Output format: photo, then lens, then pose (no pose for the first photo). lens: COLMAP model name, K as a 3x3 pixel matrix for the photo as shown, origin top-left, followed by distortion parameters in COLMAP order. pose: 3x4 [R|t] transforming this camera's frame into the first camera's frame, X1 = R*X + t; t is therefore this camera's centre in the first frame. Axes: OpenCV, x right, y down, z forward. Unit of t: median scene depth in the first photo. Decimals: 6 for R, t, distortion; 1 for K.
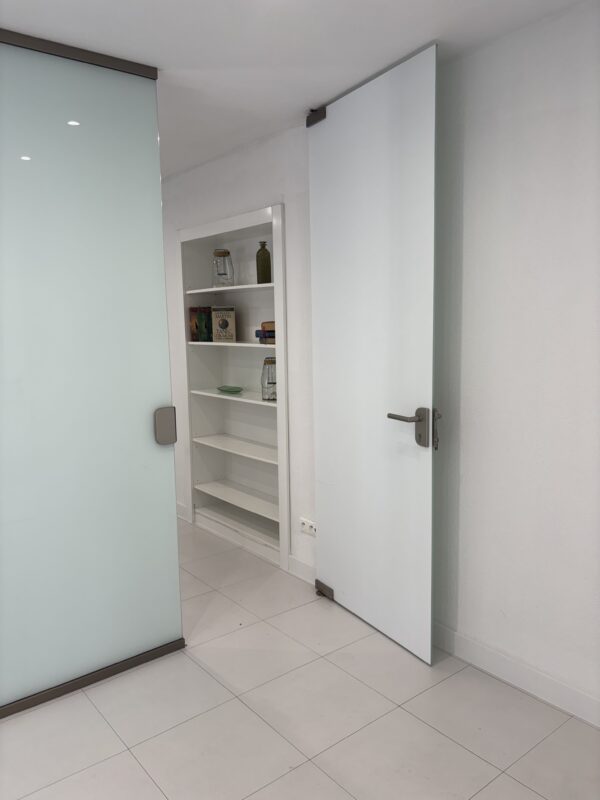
lens RADIAL K [[615.4, 0, 297.6], [0, 615.4, 398.0], [0, 0, 1]] dist [0.019640, -0.003735]
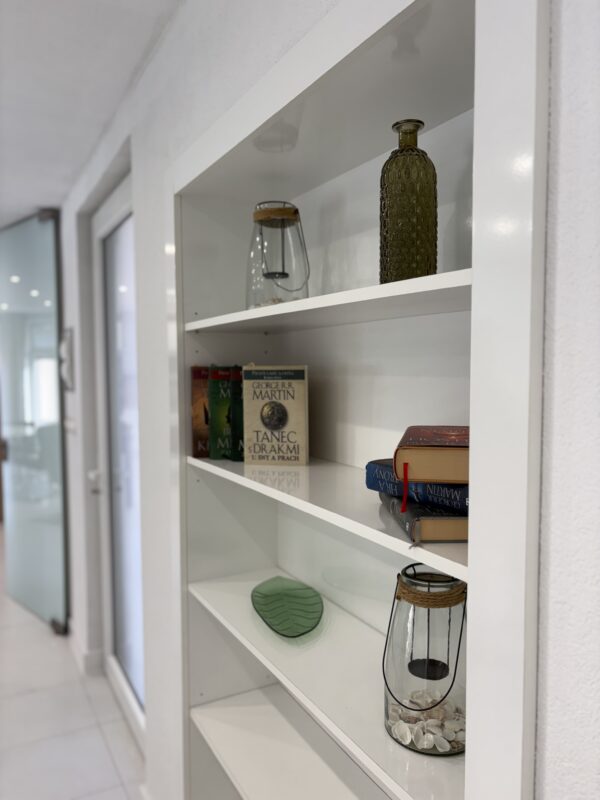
lens RADIAL K [[615.4, 0, 301.1], [0, 615.4, 400.0], [0, 0, 1]] dist [0.019640, -0.003735]
pose [[0.986932, 0.023307, -0.159441, -0.050087], [-0.038213, 0.995111, -0.091074, -0.097811], [0.156539, 0.095977, 0.982998, 0.660675]]
